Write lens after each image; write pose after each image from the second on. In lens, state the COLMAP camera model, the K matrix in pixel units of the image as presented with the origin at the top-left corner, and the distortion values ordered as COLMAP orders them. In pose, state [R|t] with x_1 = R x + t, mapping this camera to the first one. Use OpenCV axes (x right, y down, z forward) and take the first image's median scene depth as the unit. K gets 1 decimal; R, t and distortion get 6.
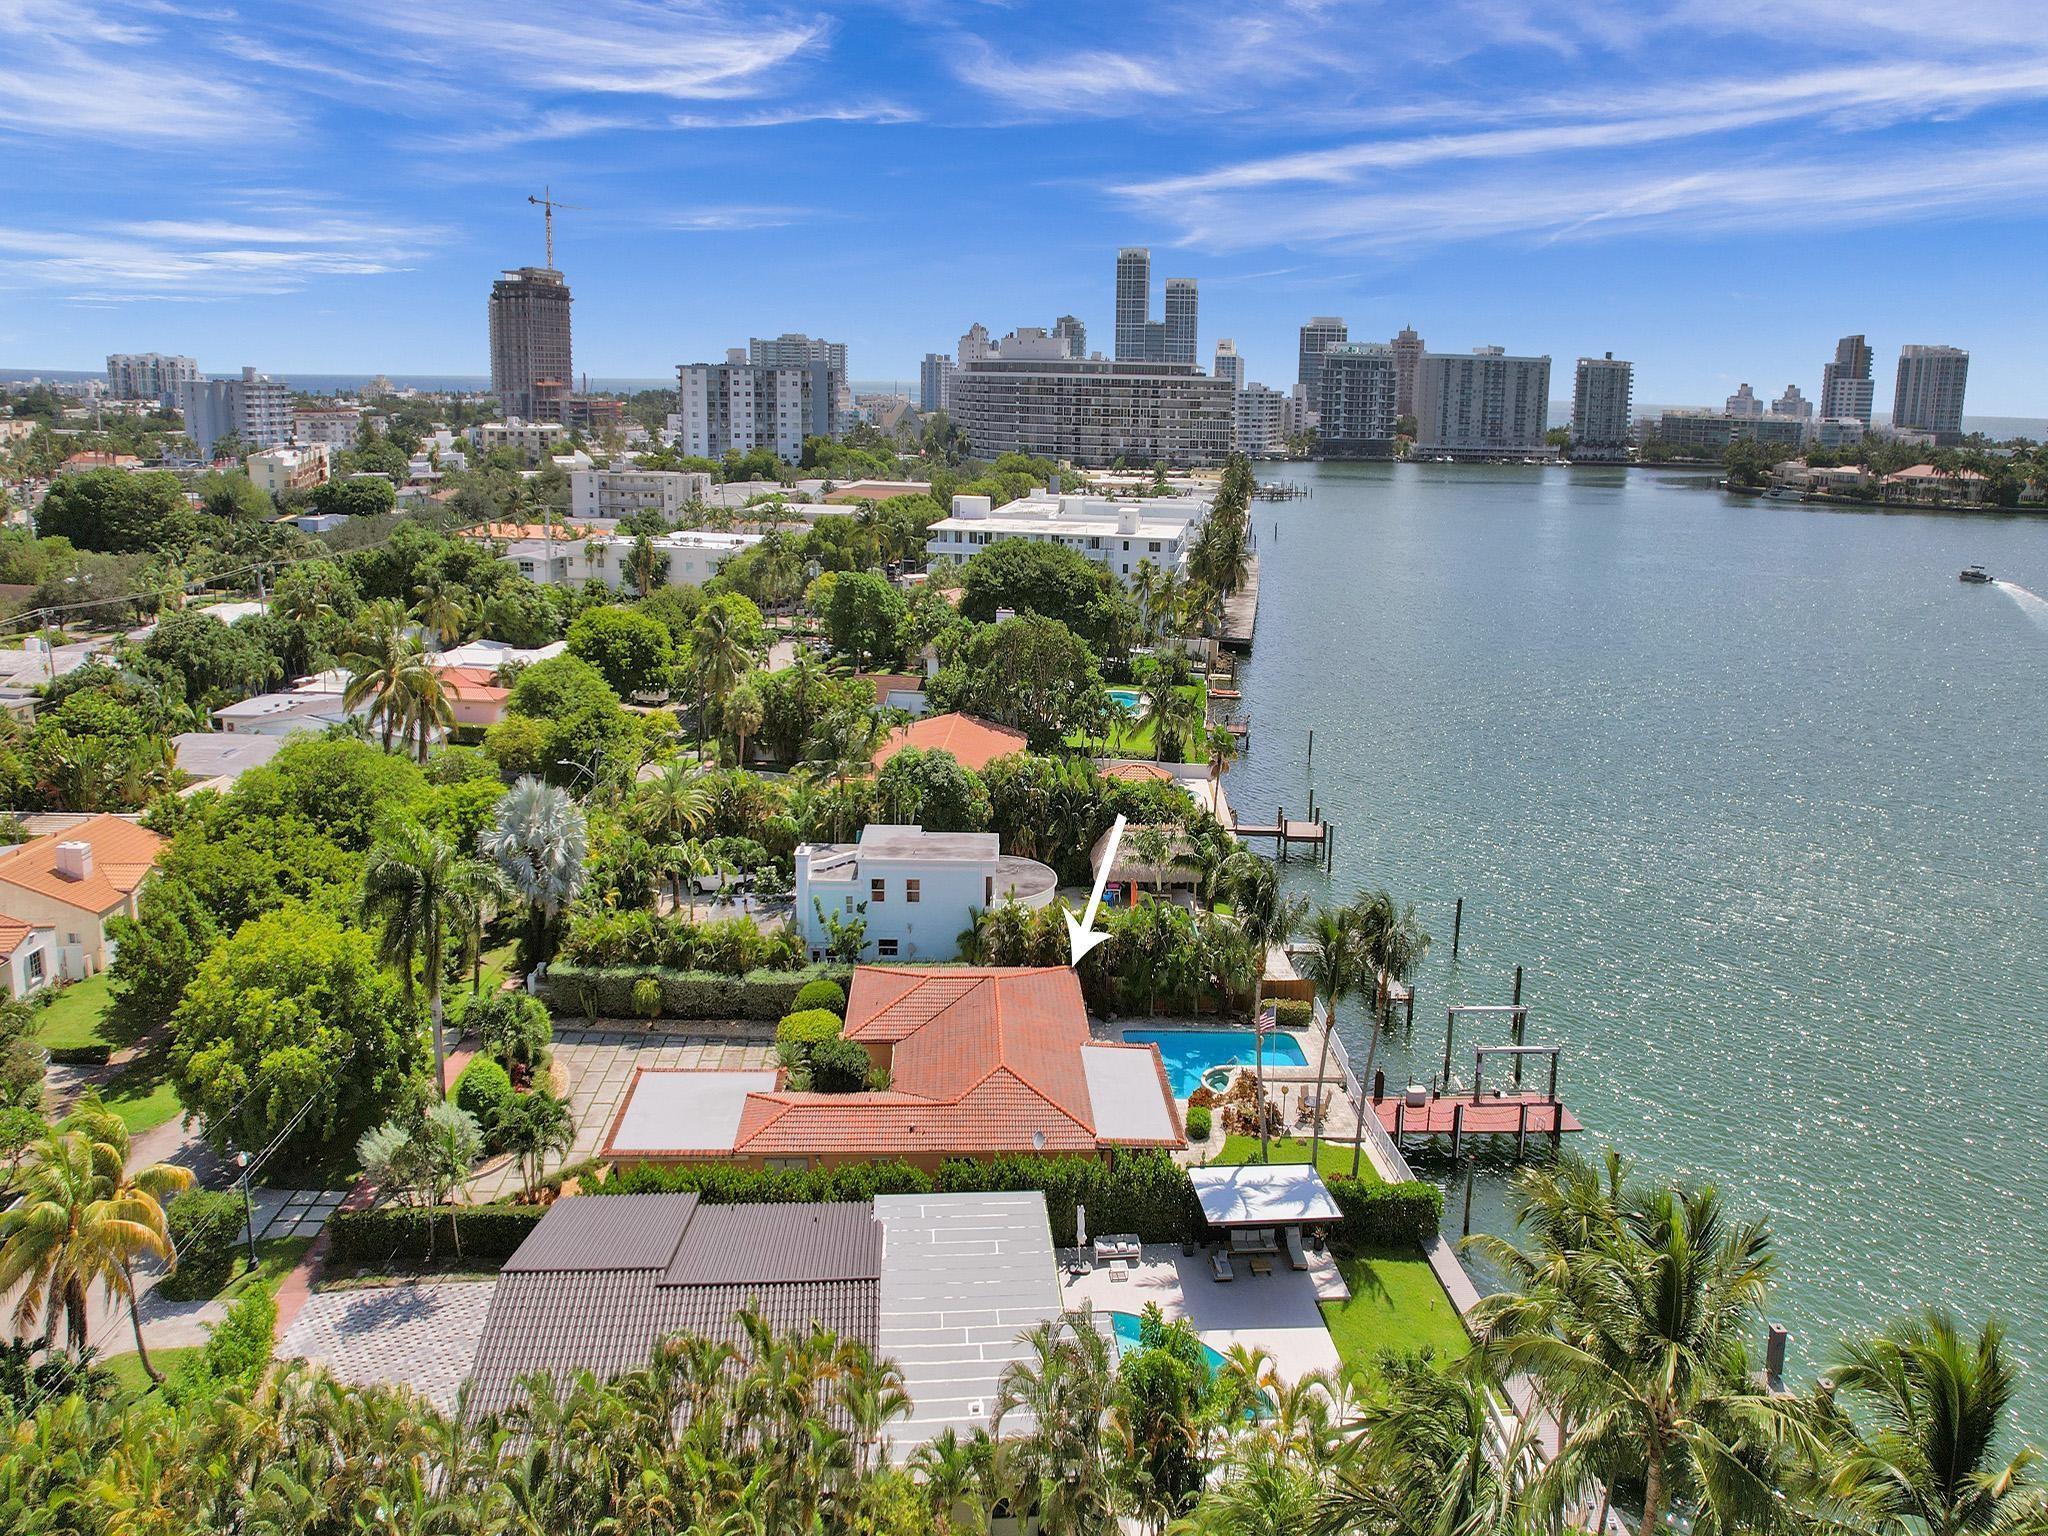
lens RADIAL K [[1818.4, 0, 1036.7], [0, 1818.4, 761.7], [0, 0, 1]] dist [-0.056128, -0.003125]
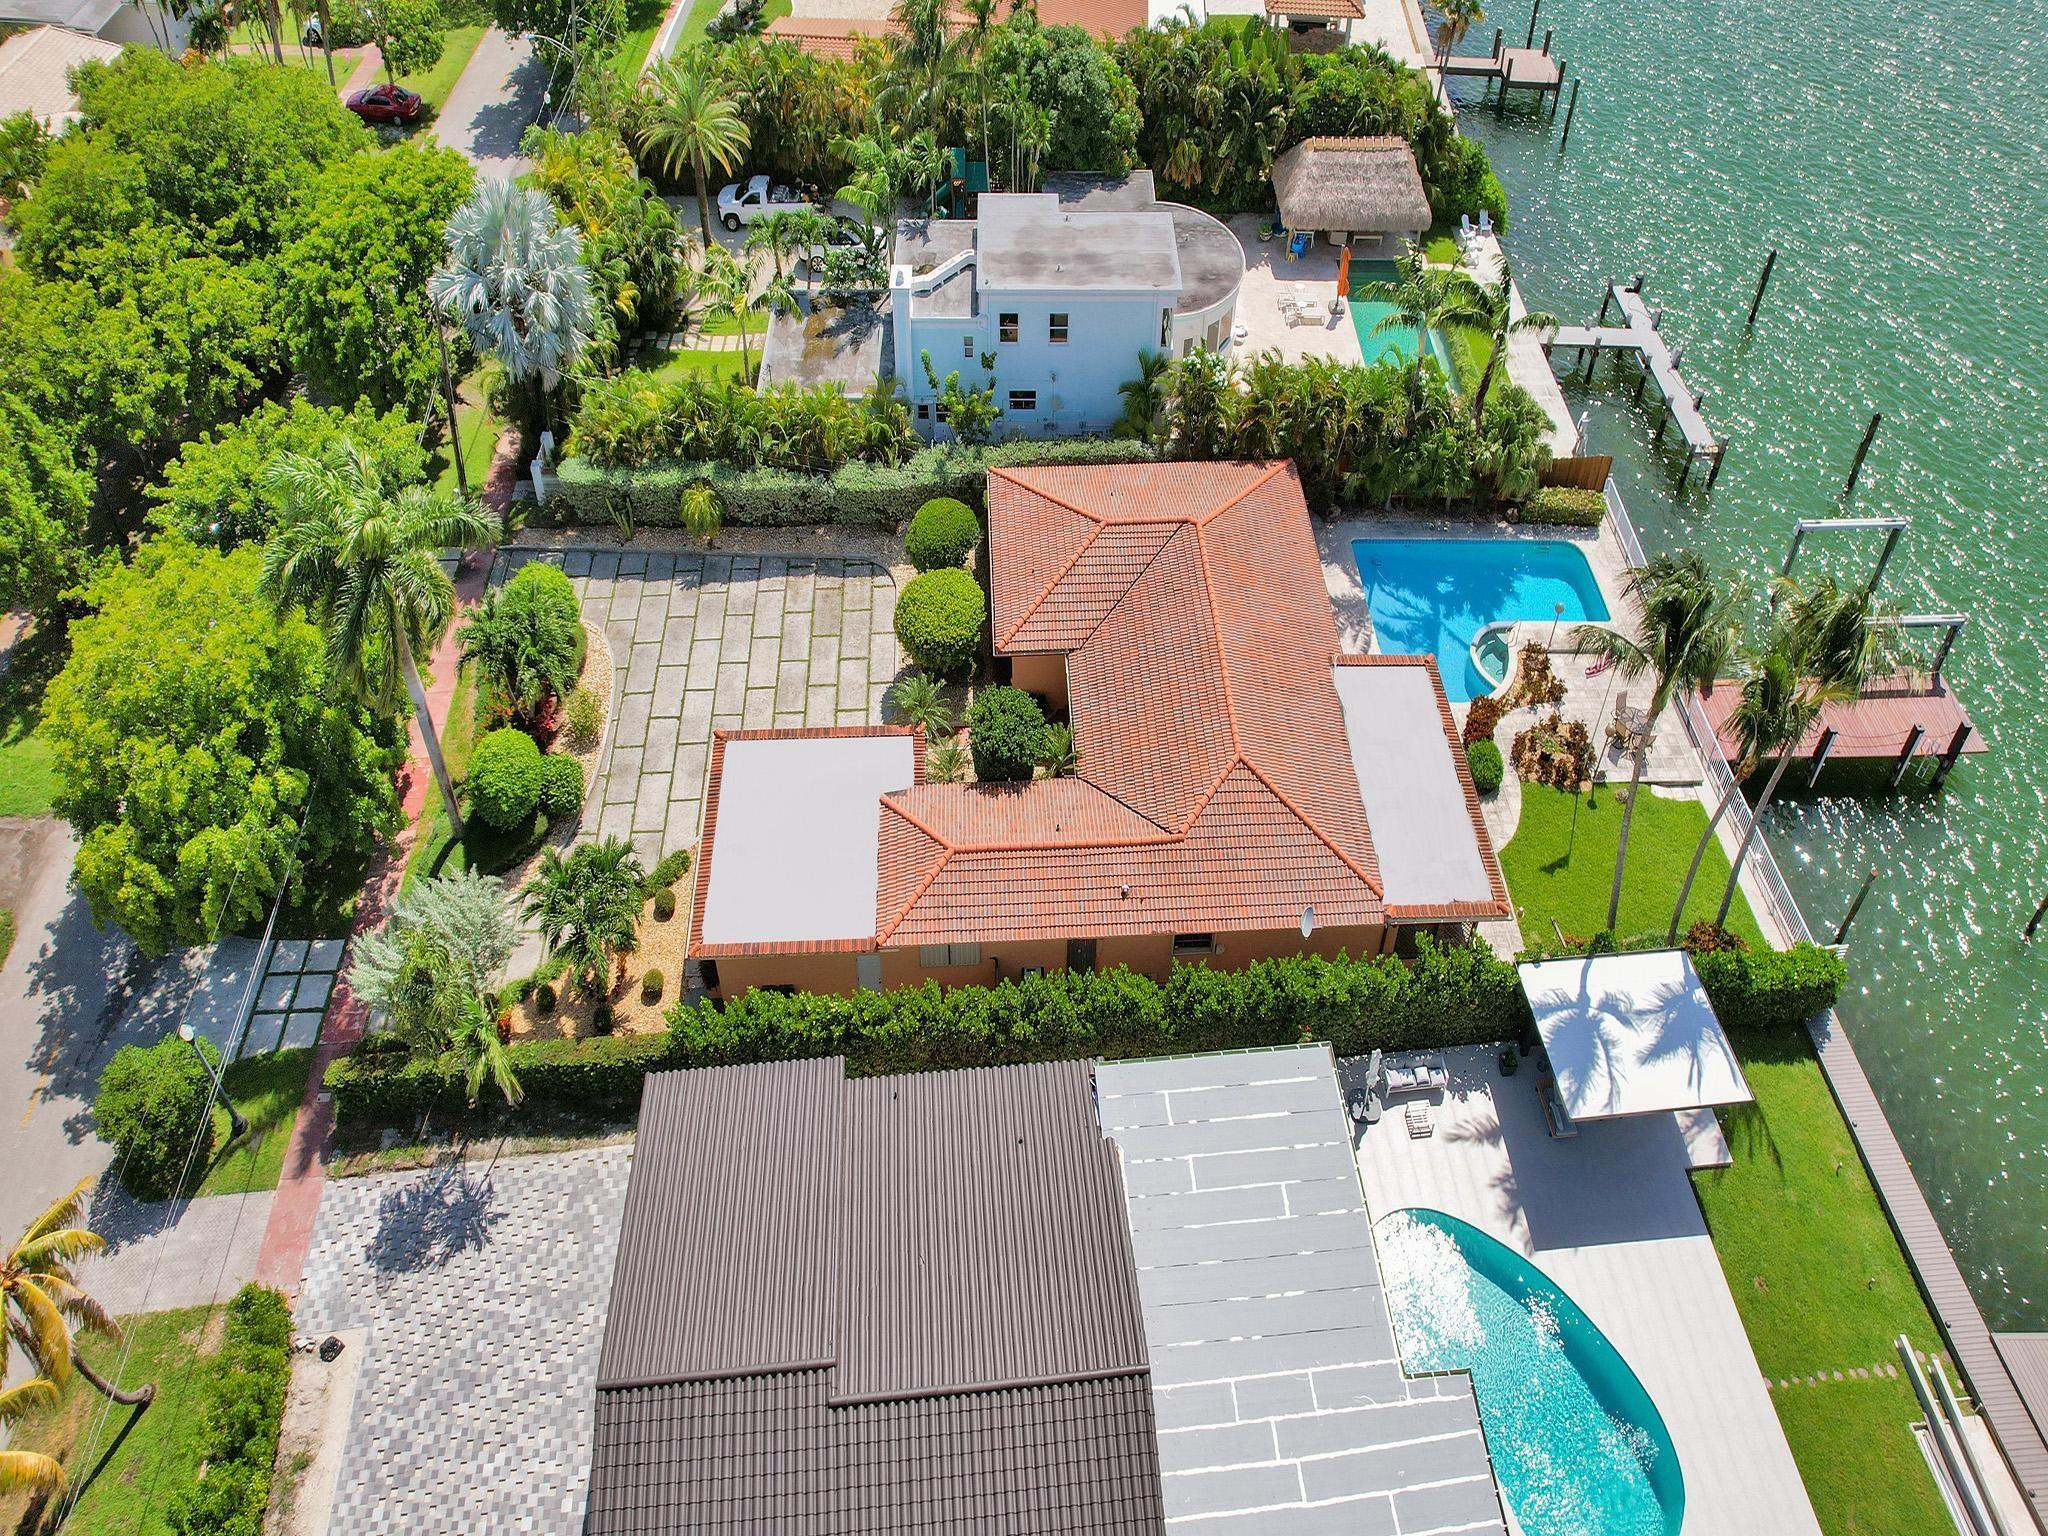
lens RADIAL K [[1818.4, 0, 1036.7], [0, 1818.4, 761.7], [0, 0, 1]] dist [-0.056128, -0.003125]
pose [[1.000000, 0.000109, -0.000928, -0.080697], [0.000404, 0.845129, 0.534563, -0.172103], [0.000843, -0.534563, 0.845128, 0.337269]]
